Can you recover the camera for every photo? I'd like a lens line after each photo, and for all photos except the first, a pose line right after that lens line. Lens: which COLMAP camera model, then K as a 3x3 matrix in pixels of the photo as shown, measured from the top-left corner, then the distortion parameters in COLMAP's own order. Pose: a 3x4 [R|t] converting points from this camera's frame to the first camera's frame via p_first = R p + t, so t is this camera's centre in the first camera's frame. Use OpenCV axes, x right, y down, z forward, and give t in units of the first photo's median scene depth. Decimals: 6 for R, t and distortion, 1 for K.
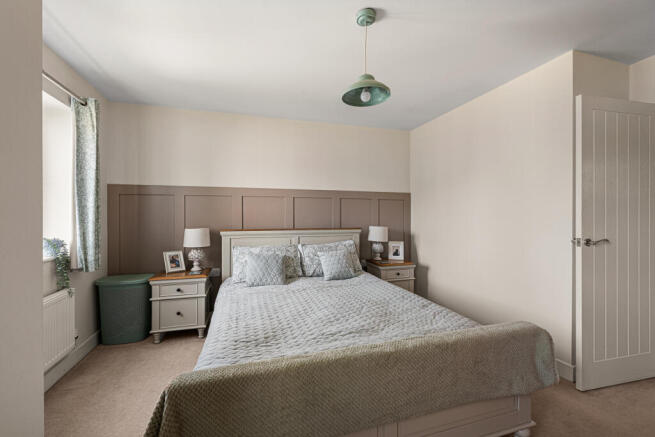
lens RADIAL K [[276.2, 0, 327.0], [0, 276.2, 215.7], [0, 0, 1]] dist [-0.000127, -0.000117]
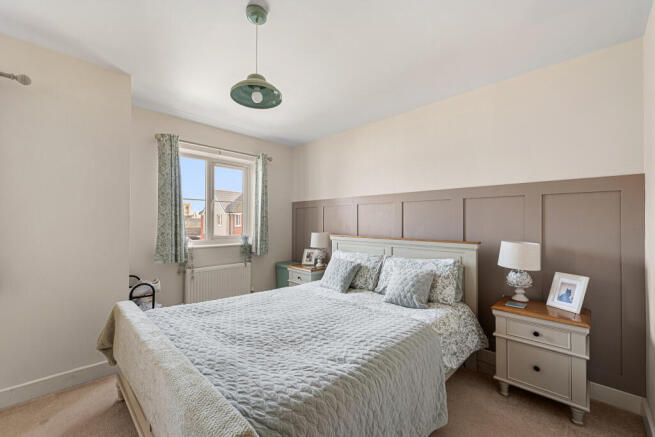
lens RADIAL K [[270.5, 0, 325.7], [0, 270.5, 220.7], [0, 0, 1]] dist [0.009708, -0.000102]
pose [[0.453784, -0.005277, -0.891096, 0.568259], [-0.006773, 0.999933, -0.009370, 0.001716], [0.891086, 0.010287, 0.453718, 0.419279]]
